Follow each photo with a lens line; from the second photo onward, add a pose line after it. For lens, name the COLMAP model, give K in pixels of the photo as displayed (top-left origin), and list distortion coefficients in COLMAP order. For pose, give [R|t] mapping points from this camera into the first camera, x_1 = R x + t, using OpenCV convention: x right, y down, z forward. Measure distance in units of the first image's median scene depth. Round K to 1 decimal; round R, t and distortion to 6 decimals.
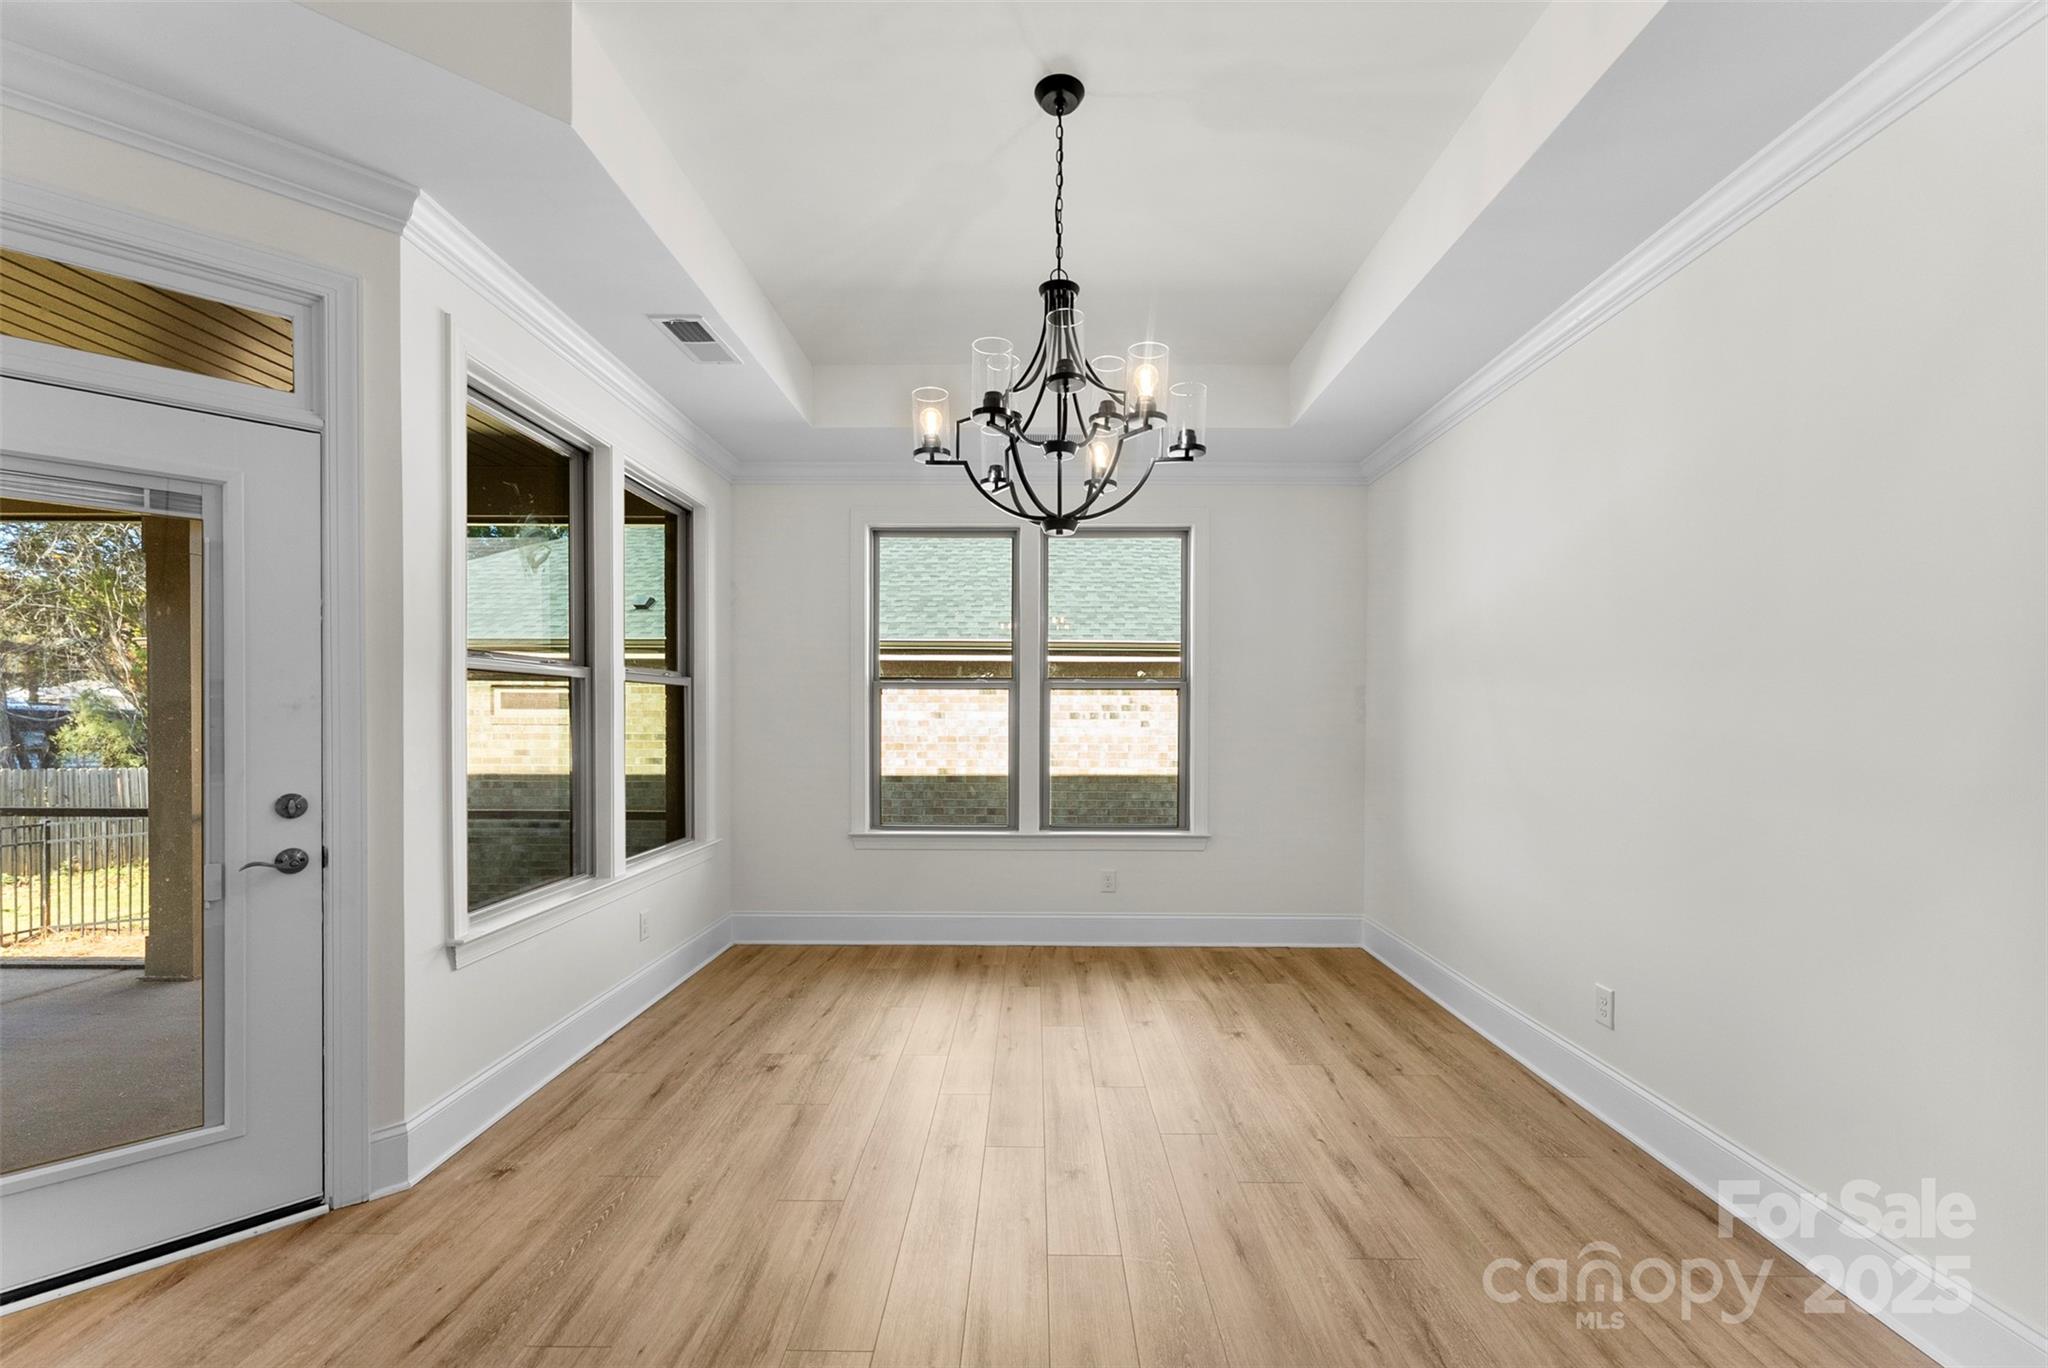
lens RADIAL K [[823.6, 0, 1031.7], [0, 823.6, 733.1], [0, 0, 1]] dist [0.001417, -0.000738]
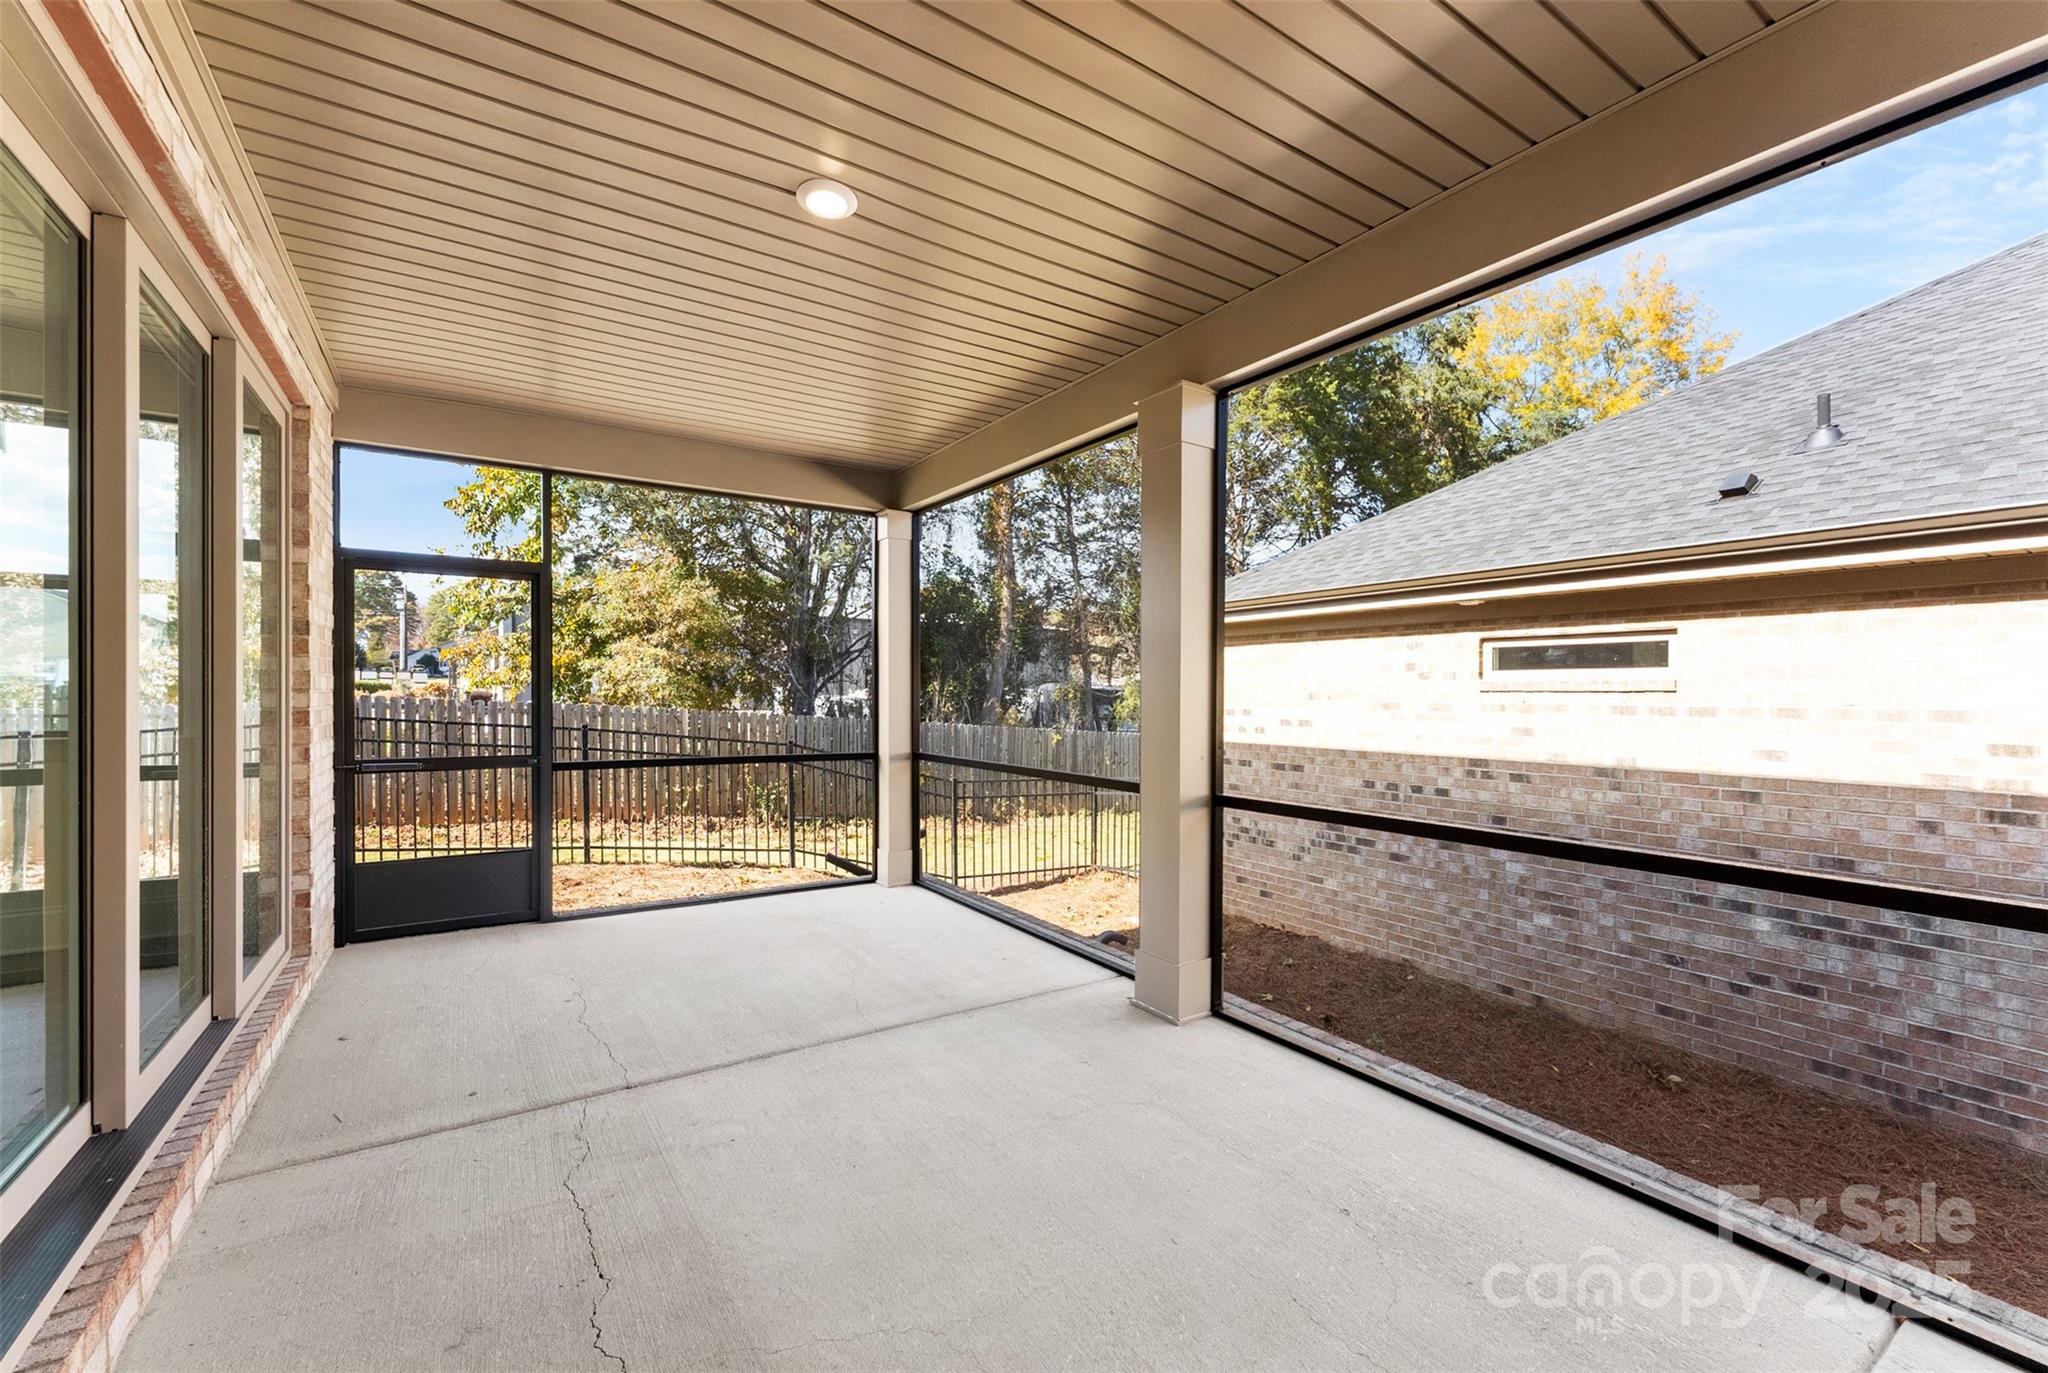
lens RADIAL K [[823.6, 0, 1035.7], [0, 823.6, 697.0], [0, 0, 1]] dist [0.001417, -0.000738]
pose [[0.563310, 0.001974, -0.826244, -0.738895], [-0.021461, 0.999695, -0.012243, 0.031956], [0.825967, 0.024629, 0.563180, 0.713177]]
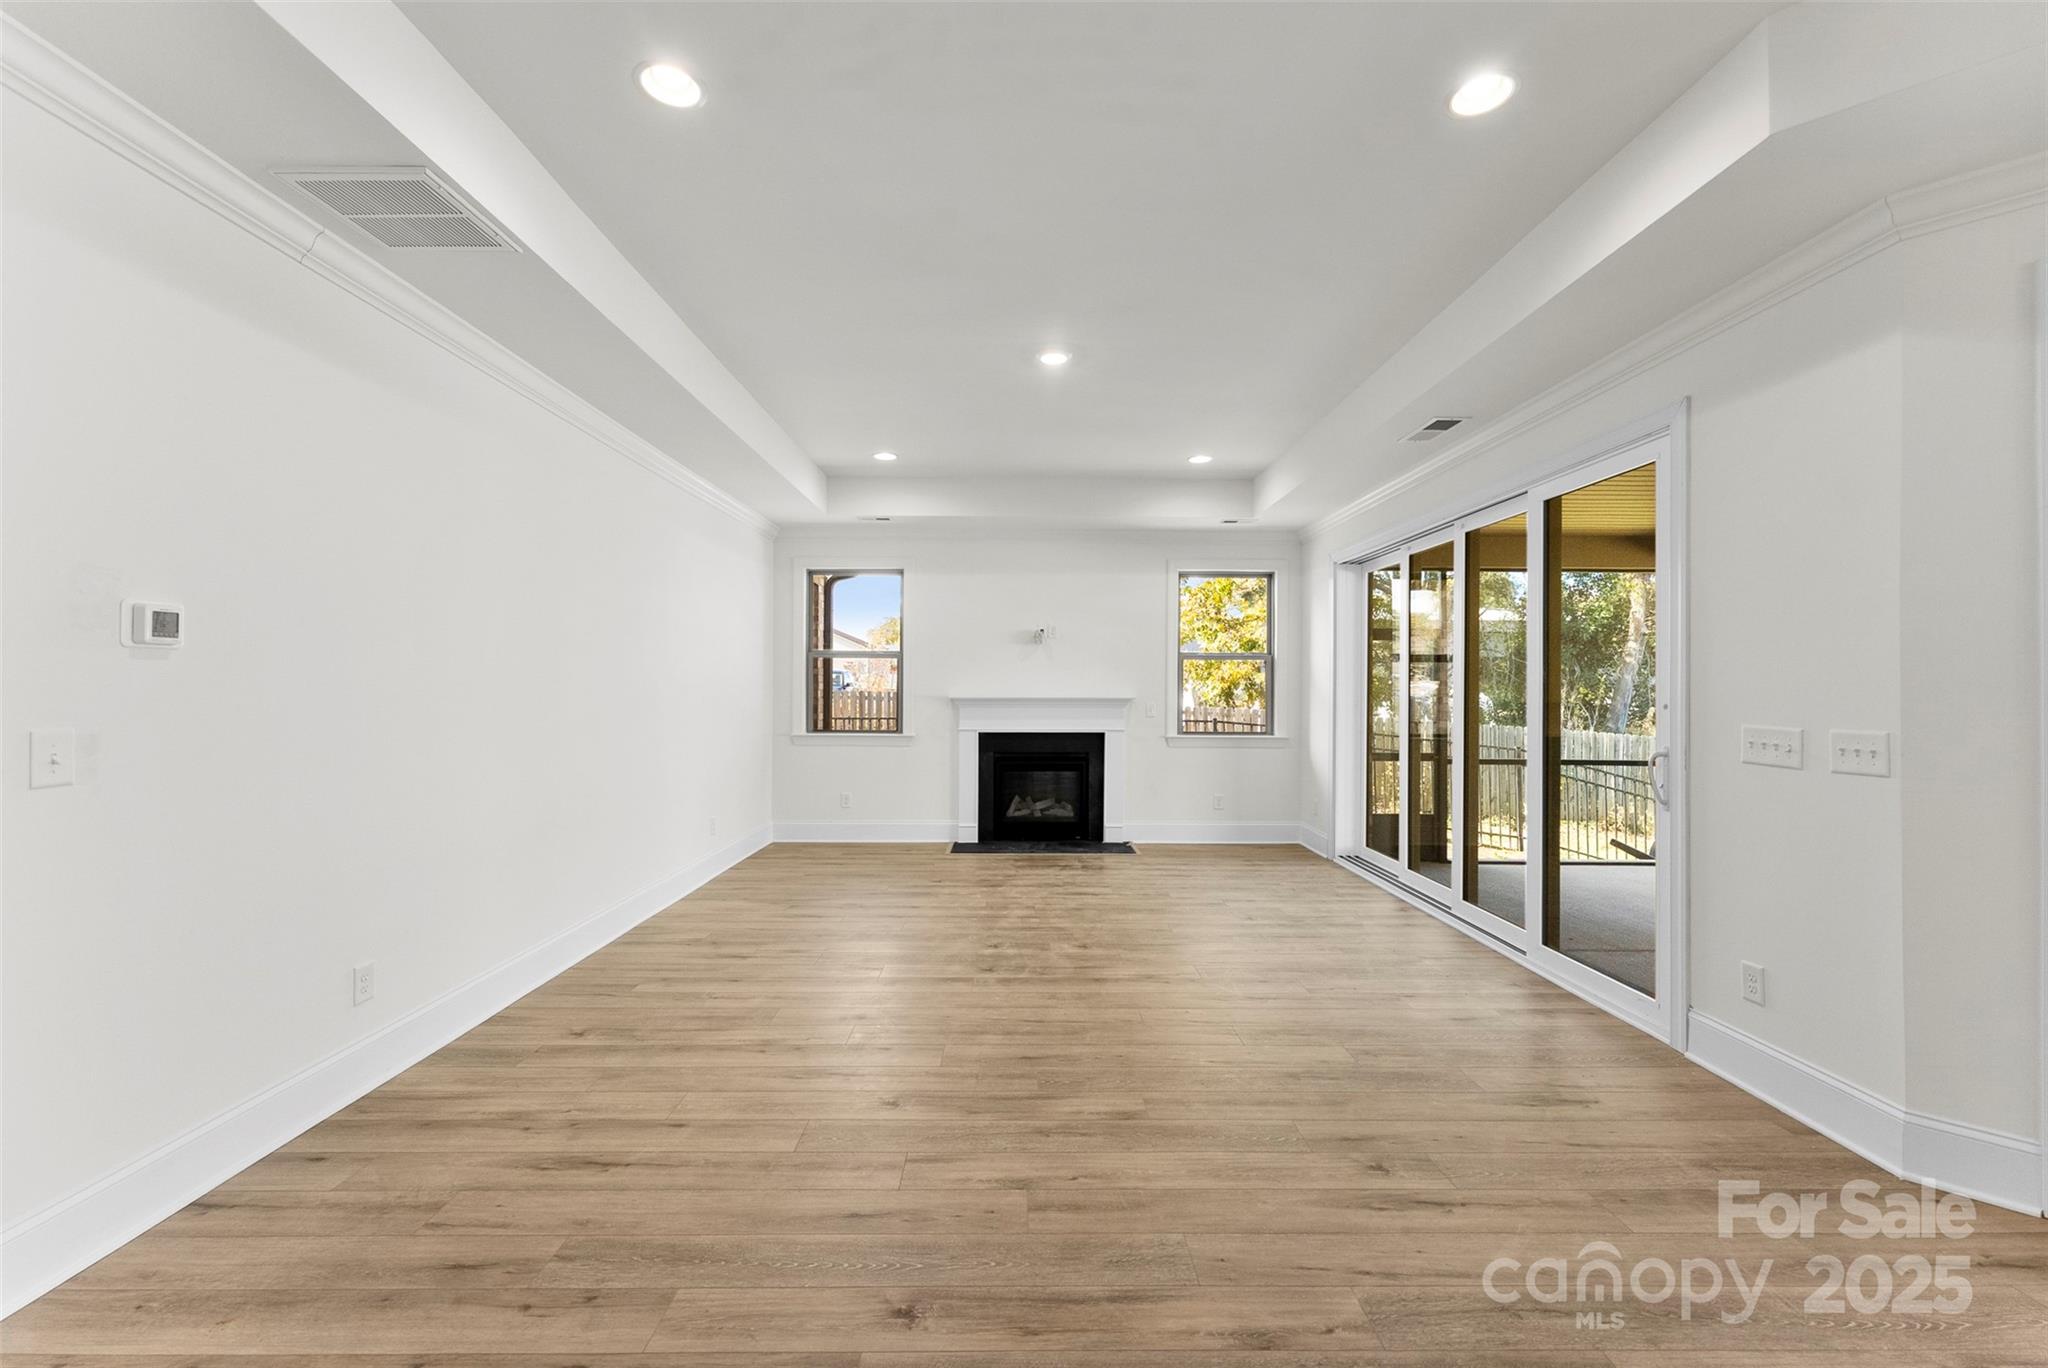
lens RADIAL K [[823.6, 0, 1026.0], [0, 823.6, 651.8], [0, 0, 1]] dist [0.001417, -0.000738]
pose [[0.009110, -0.050849, -0.998665, -0.145945], [-0.026567, 0.998341, -0.051075, 0.001364], [0.999606, 0.026997, 0.007744, -0.391153]]
